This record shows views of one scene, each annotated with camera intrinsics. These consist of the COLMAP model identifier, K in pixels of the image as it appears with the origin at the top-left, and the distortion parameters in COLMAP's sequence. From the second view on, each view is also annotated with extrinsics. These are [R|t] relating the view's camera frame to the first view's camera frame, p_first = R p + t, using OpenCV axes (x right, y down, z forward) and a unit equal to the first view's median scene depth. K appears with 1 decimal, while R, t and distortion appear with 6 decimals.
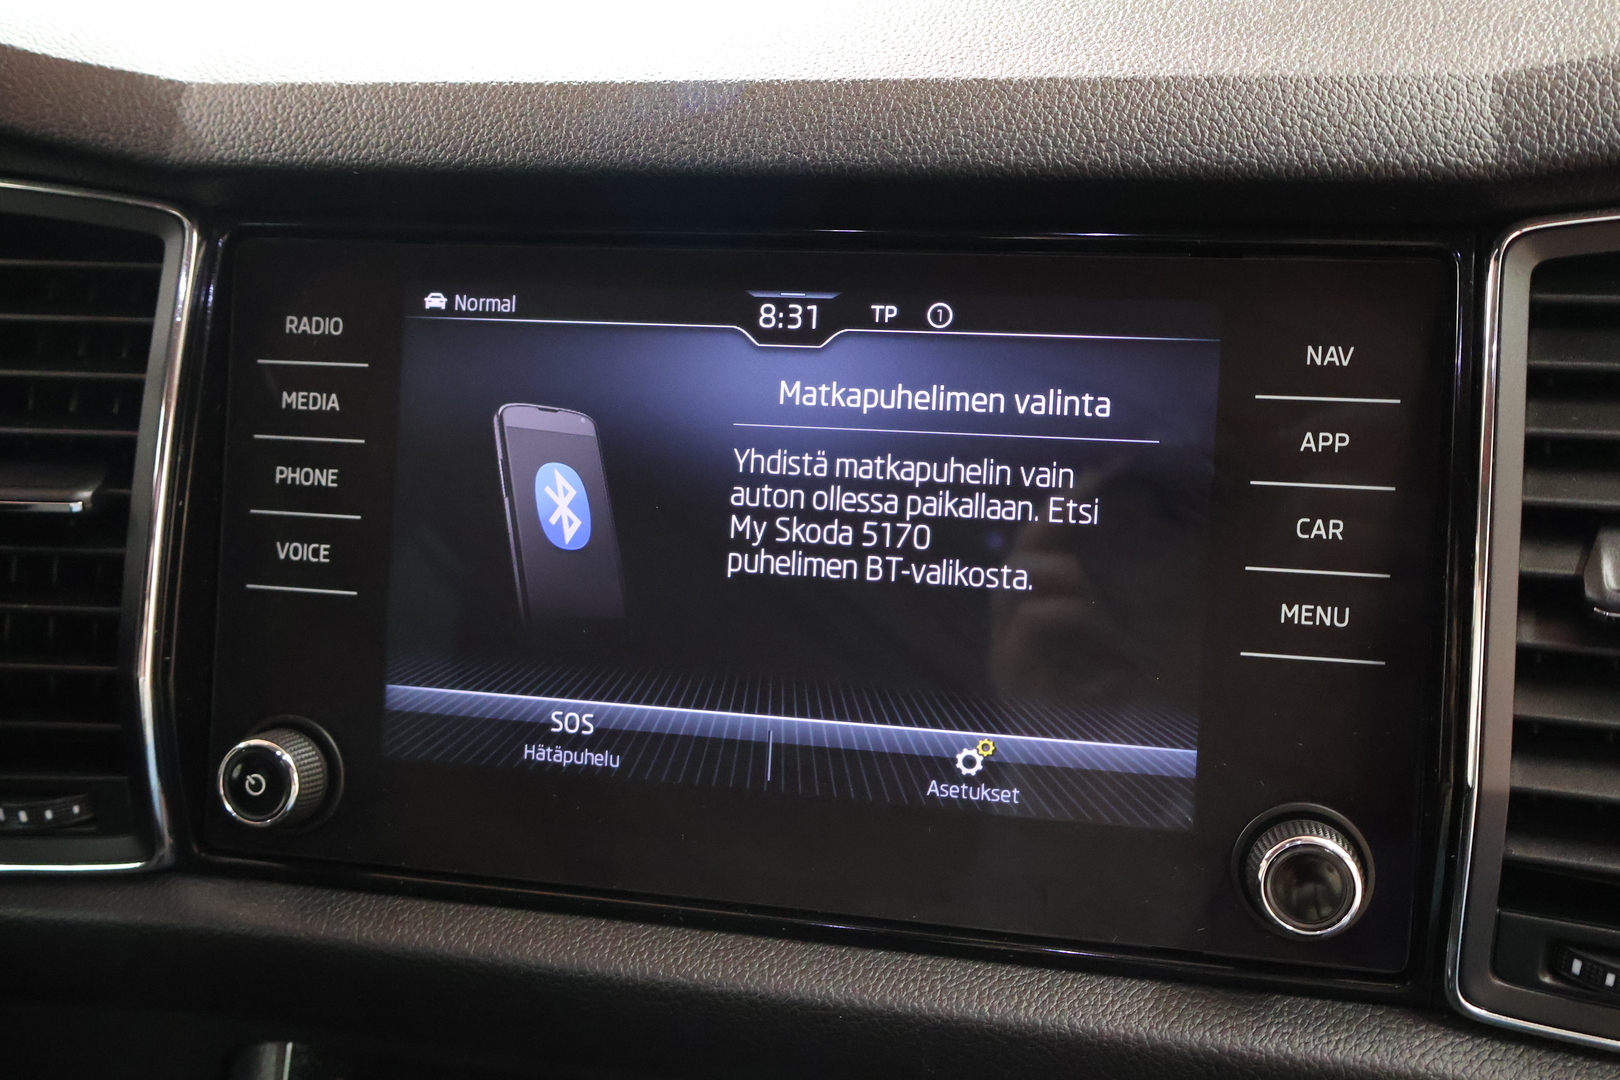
lens RADIAL K [[1593.0, 0, 811.0], [0, 1593.0, 532.5], [0, 0, 1]] dist [0.016003, 0.000000]
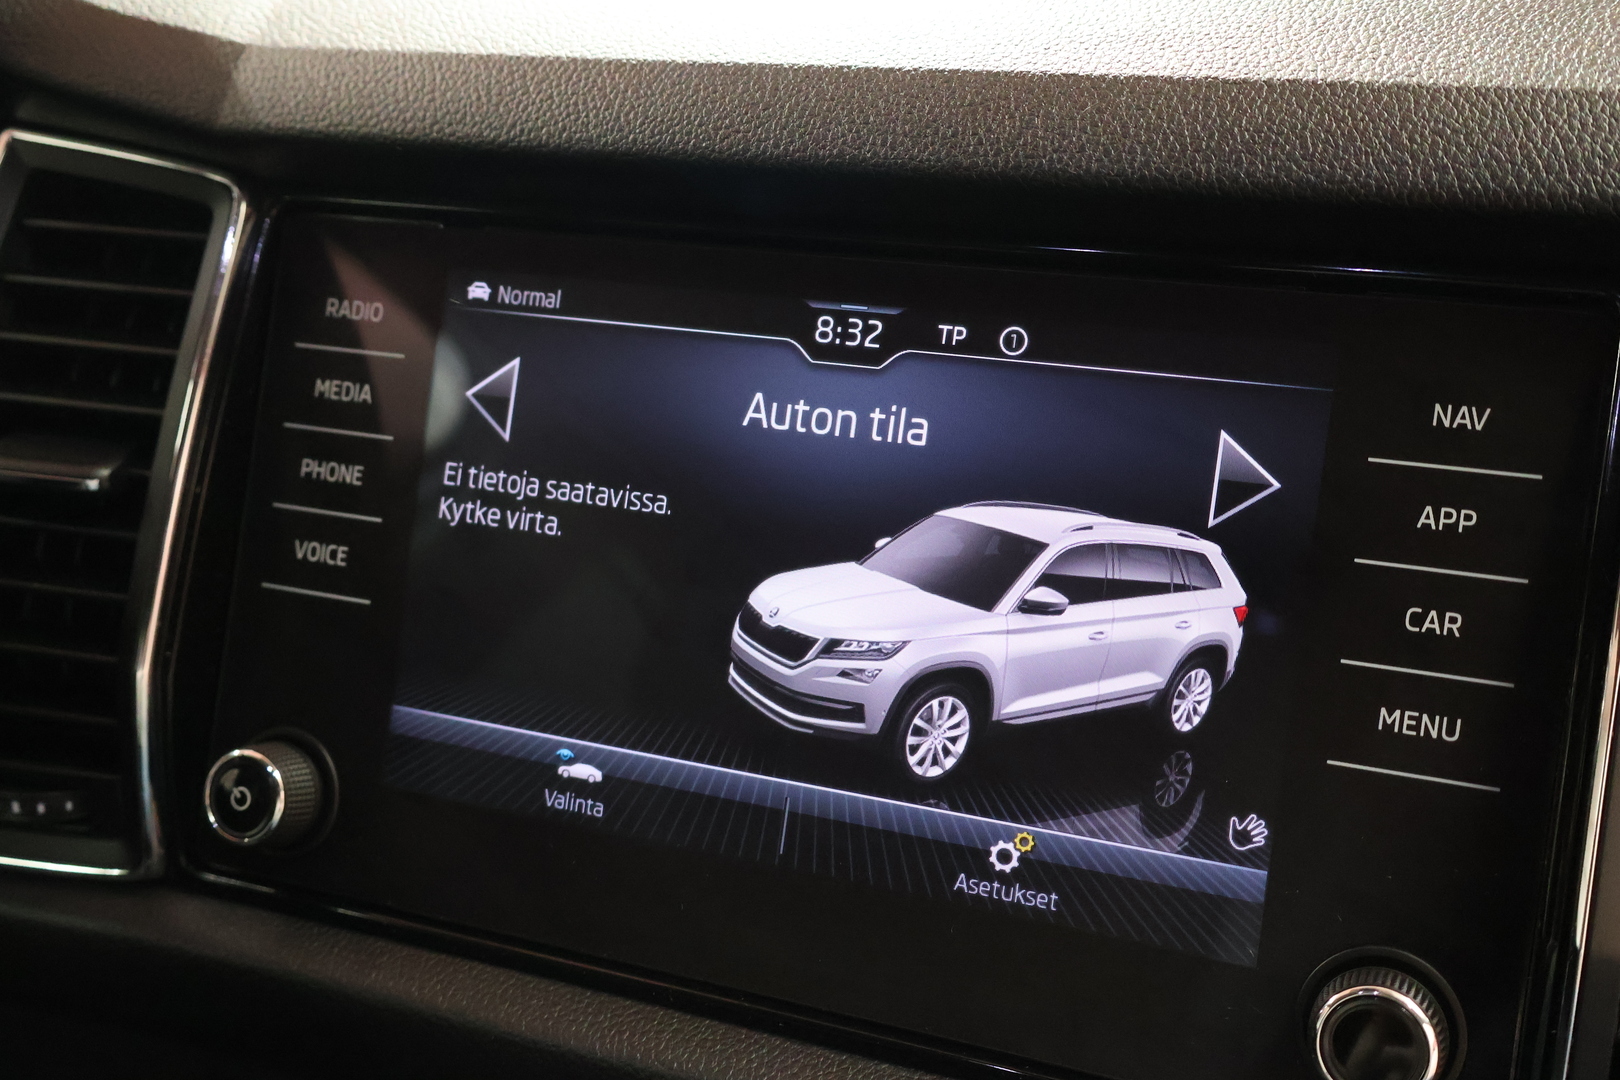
lens RADIAL K [[1855.3, 0, 806.8], [0, 1855.3, 539.5], [0, 0, 1]] dist [0.022293, 0.000000]
pose [[0.983143, 0.083057, -0.162883, 0.142935], [-0.088919, 0.995616, -0.029023, 0.011580], [0.159758, 0.043017, 0.986218, -0.016552]]
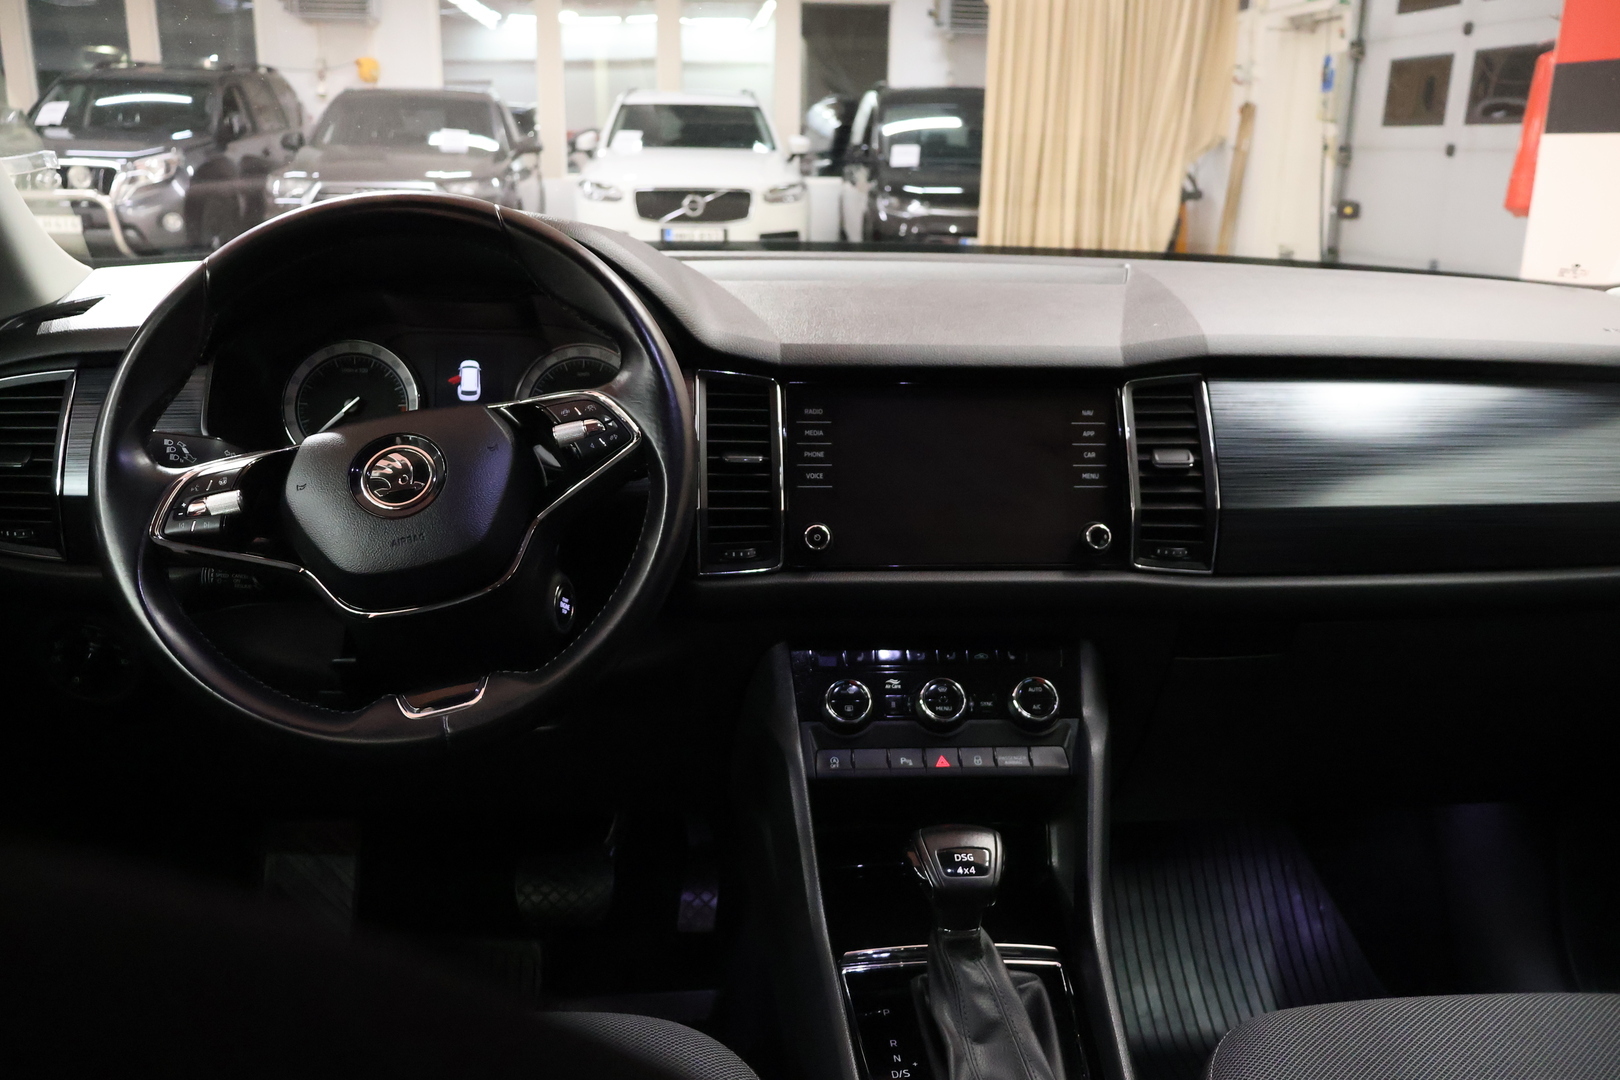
lens RADIAL K [[1334.5, 0, 807.8], [0, 1334.5, 542.1], [0, 0, 1]] dist [0.010112, -0.000132]
pose [[0.958976, -0.027871, 0.282114, -1.242177], [0.066892, 0.989302, -0.129644, 0.569274], [-0.275482, 0.143197, 0.950581, -1.857281]]
